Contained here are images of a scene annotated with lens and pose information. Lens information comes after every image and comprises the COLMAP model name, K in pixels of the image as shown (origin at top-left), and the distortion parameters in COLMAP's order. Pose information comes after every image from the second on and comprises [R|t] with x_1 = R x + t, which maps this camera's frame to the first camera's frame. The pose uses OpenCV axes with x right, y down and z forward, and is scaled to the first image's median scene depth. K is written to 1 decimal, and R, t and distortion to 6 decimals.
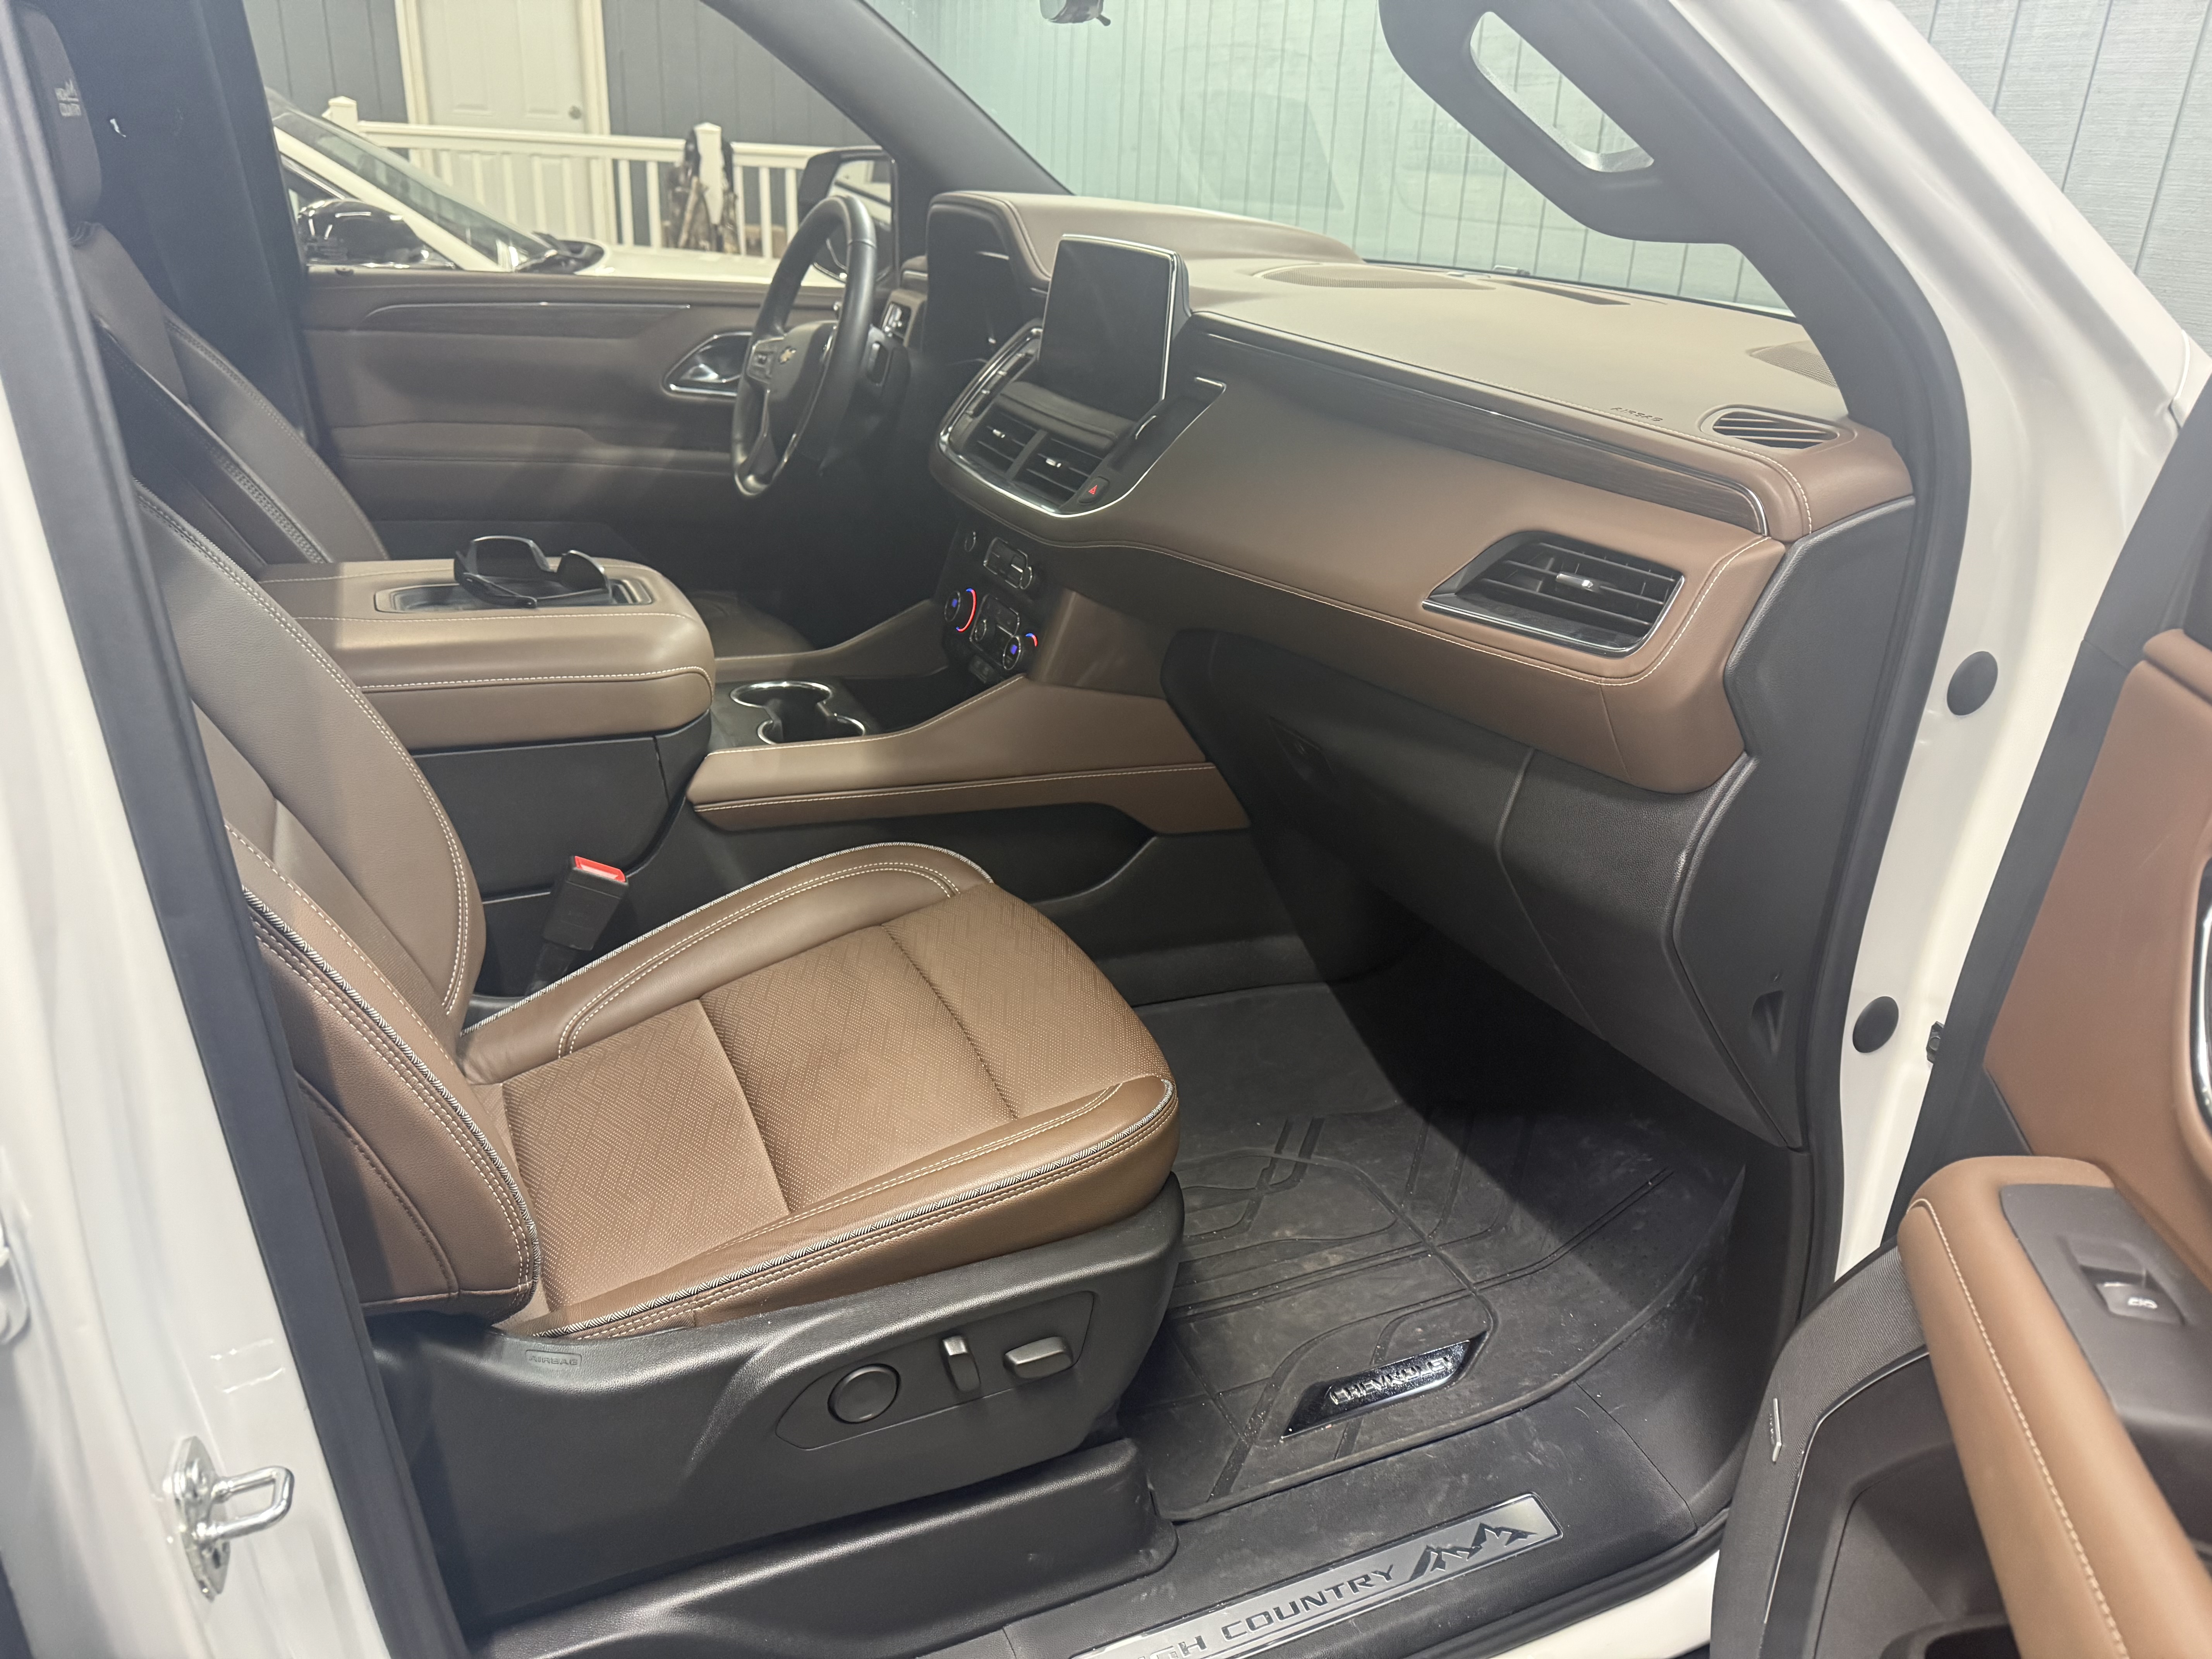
lens RADIAL K [[1561.7, 0, 1106.0], [0, 1561.7, 829.5], [0, 0, 1]] dist [0.000386, -0.005149]
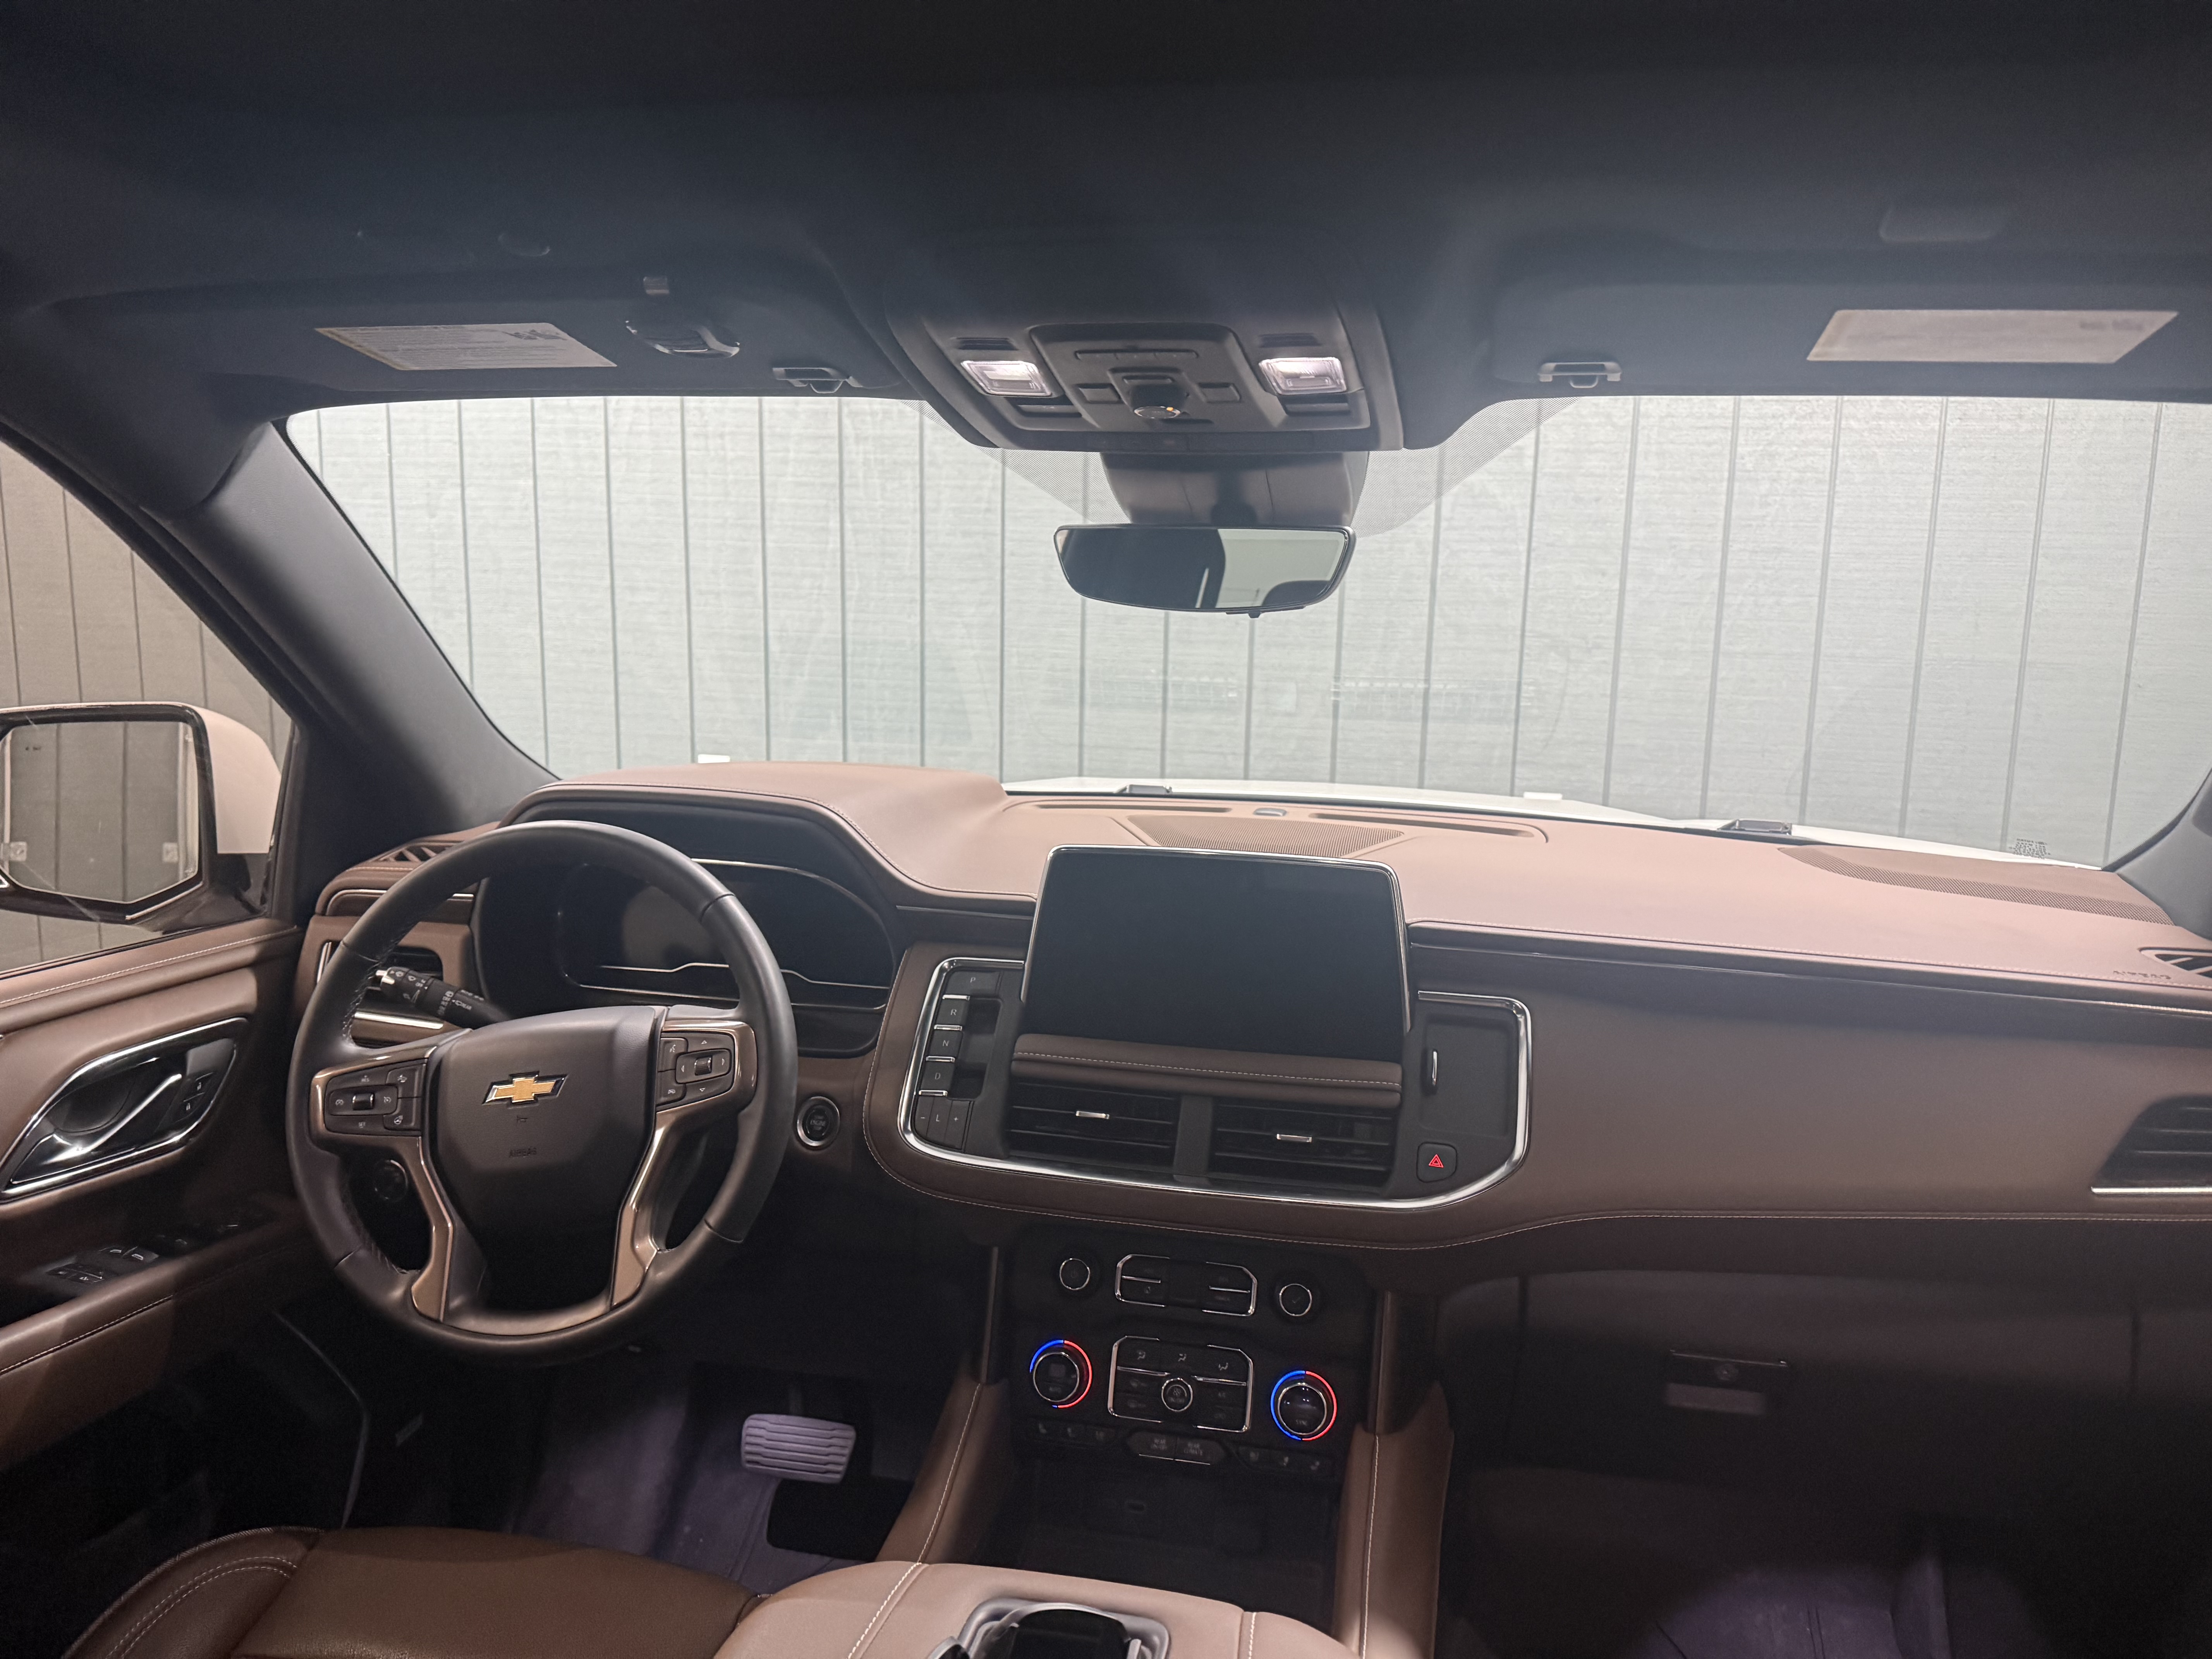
lens RADIAL K [[1561.7, 0, 1106.0], [0, 1561.7, 829.5], [0, 0, 1]] dist [0.000386, -0.005149]
pose [[0.581254, -0.145850, 0.800545, -0.319584], [0.320430, 0.945343, -0.060424, -0.173341], [-0.747977, 0.291640, 0.596219, 0.282512]]
